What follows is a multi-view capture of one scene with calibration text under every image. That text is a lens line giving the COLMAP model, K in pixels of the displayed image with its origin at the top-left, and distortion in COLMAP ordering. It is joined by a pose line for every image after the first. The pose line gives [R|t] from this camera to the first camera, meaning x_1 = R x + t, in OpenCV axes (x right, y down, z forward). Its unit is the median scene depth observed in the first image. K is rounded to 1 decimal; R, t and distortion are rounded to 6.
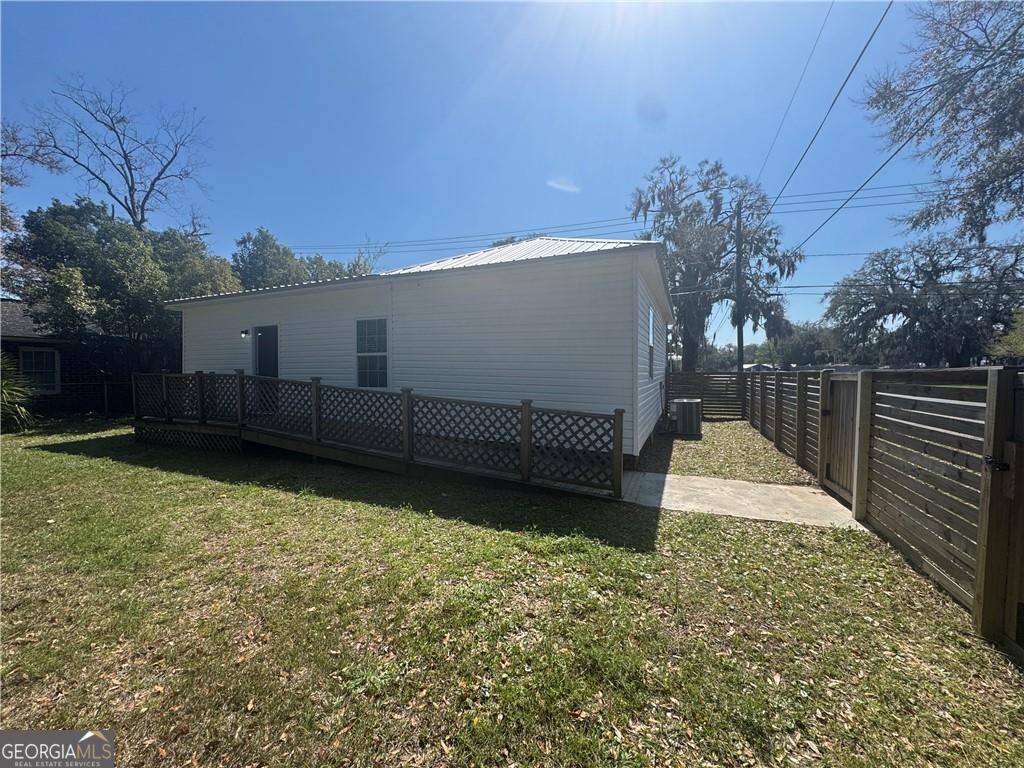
lens RADIAL K [[409.2, 0, 512.0], [0, 409.2, 383.8], [0, 0, 1]] dist [-0.000137, -0.000660]
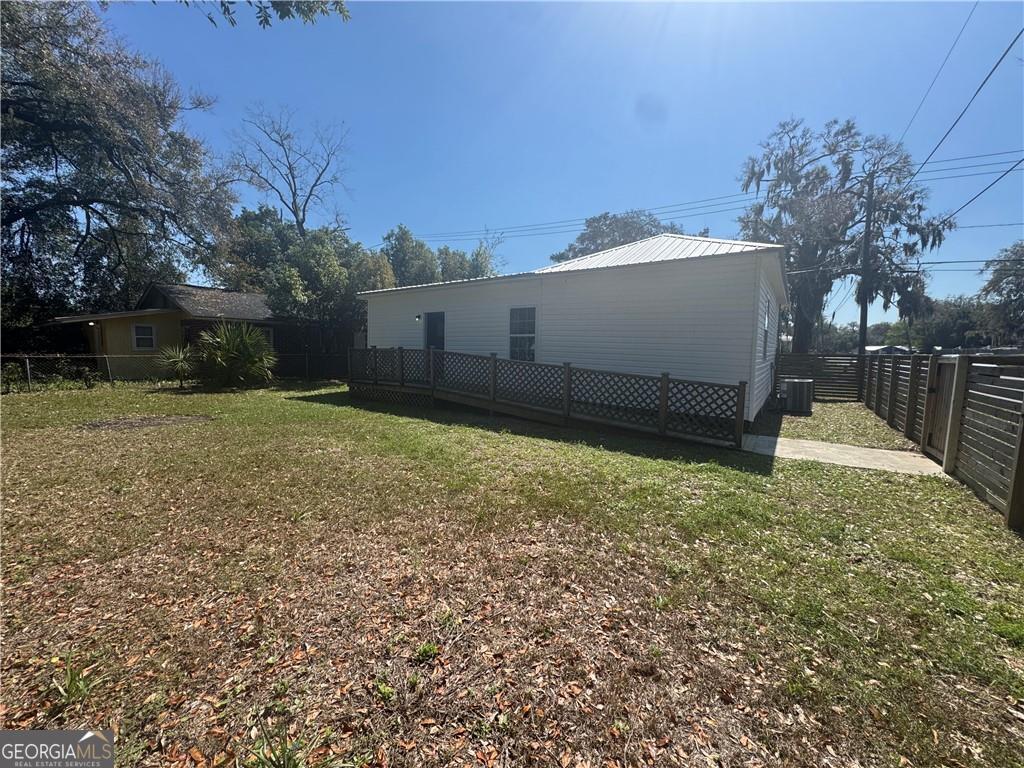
lens RADIAL K [[409.2, 0, 511.1], [0, 409.2, 383.2], [0, 0, 1]] dist [-0.000137, -0.000660]
pose [[0.979039, 0.031876, -0.201165, -0.103868], [-0.021279, 0.998280, 0.054624, 0.006244], [0.202560, -0.049198, 0.978033, -0.223826]]
